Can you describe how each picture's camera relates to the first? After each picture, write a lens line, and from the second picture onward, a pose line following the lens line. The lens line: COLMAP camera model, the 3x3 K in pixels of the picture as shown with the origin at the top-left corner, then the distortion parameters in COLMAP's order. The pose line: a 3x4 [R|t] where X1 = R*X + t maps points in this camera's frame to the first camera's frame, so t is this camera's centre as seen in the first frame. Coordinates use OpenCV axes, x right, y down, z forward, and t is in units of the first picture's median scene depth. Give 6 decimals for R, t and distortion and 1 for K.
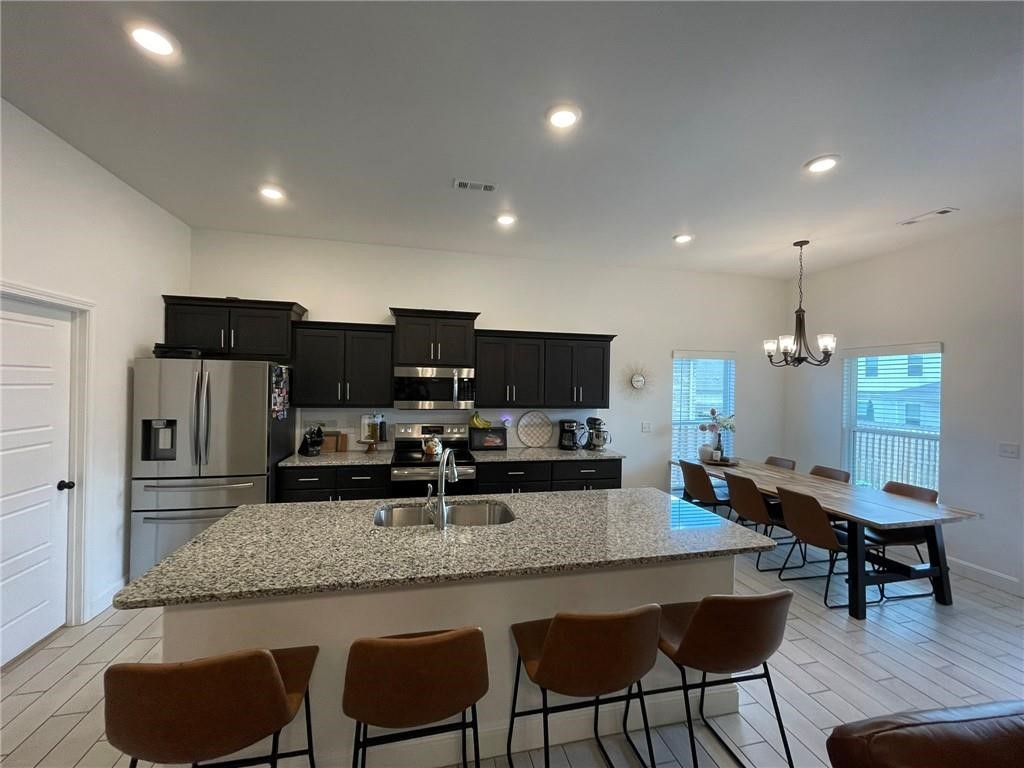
lens RADIAL K [[412.2, 0, 510.9], [0, 412.2, 377.2], [0, 0, 1]] dist [0.000083, -0.000425]
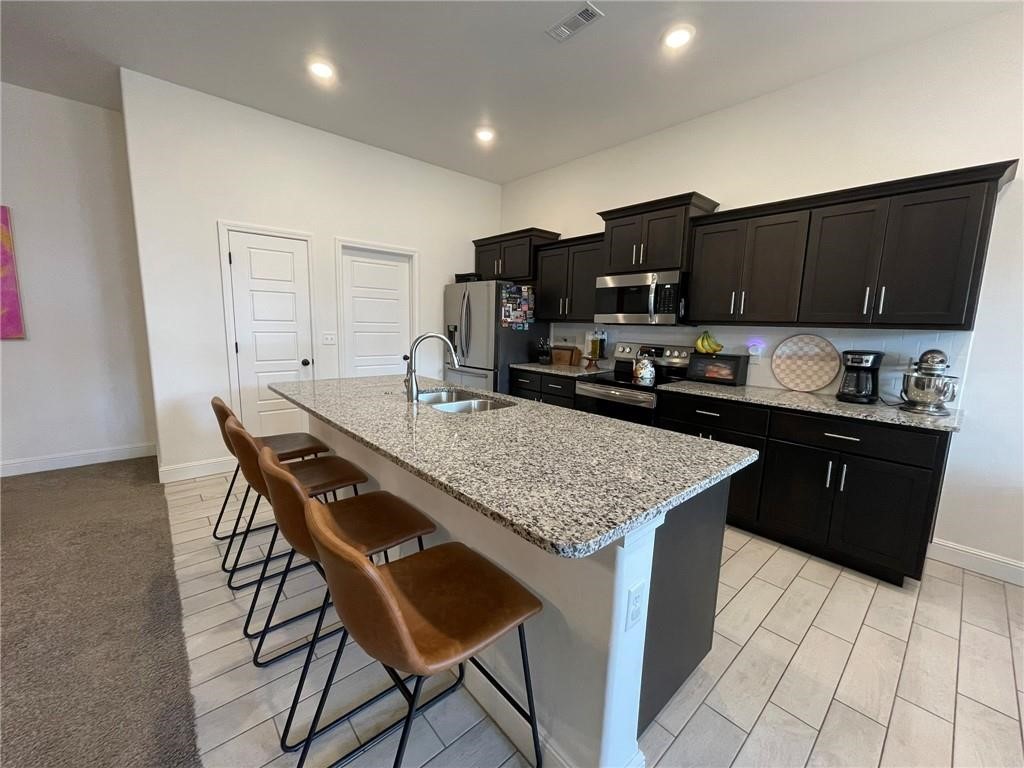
lens RADIAL K [[412.2, 0, 512.7], [0, 412.2, 391.9], [0, 0, 1]] dist [0.000083, -0.000425]
pose [[0.482179, 0.137852, -0.865159, 0.436064], [-0.001513, 0.987672, 0.156529, 0.078403], [0.876071, -0.074167, 0.476443, 0.334620]]
